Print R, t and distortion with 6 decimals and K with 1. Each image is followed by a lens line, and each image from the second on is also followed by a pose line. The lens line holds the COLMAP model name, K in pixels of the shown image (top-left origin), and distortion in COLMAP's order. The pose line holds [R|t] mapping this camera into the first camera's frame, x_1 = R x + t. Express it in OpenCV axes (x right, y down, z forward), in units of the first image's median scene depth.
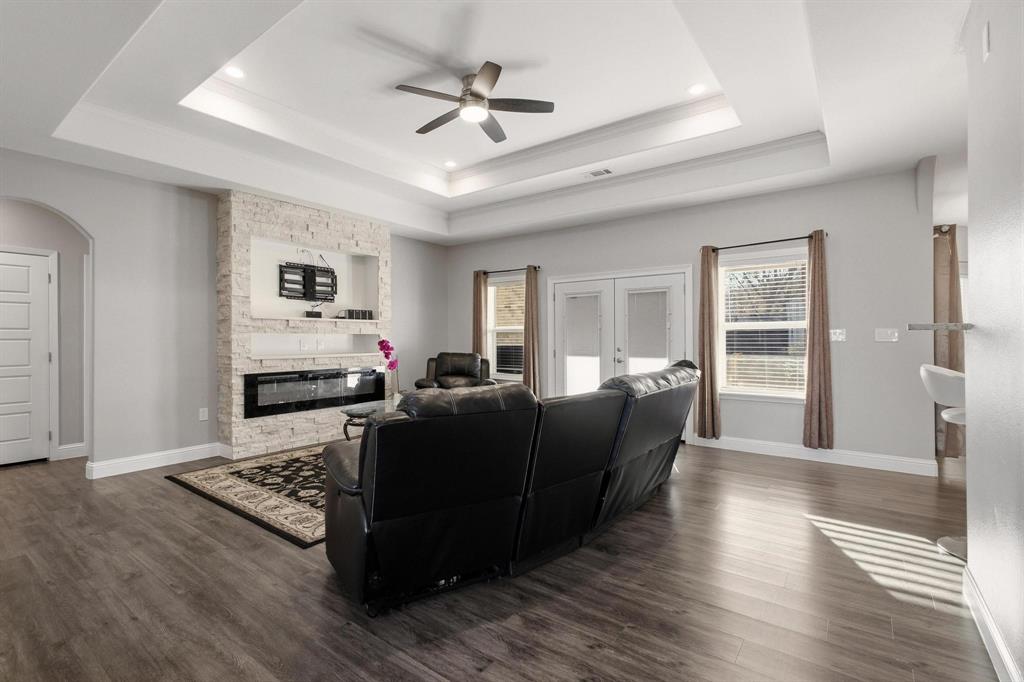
lens RADIAL K [[468.3, 0, 514.0], [0, 468.3, 339.2], [0, 0, 1]] dist [0.007597, -0.001398]
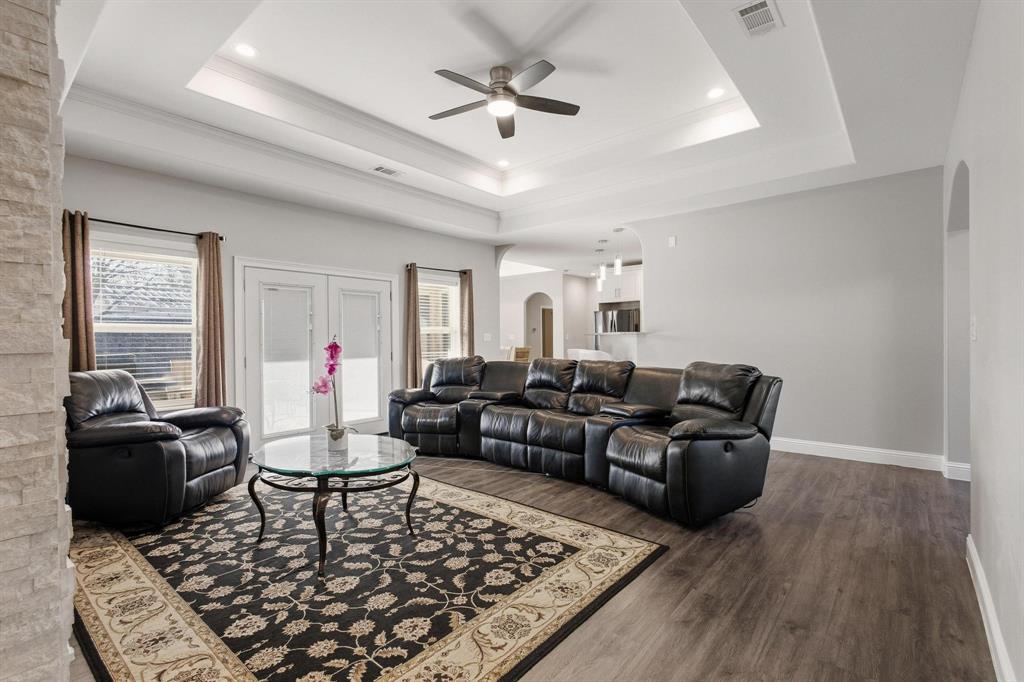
lens RADIAL K [[468.3, 0, 514.9], [0, 468.3, 338.7], [0, 0, 1]] dist [0.007597, -0.001398]
pose [[0.058365, 0.000298, 0.998295, -0.992548], [0.013475, 0.999909, -0.001086, 0.001962], [-0.998204, 0.013516, 0.058355, 0.862016]]
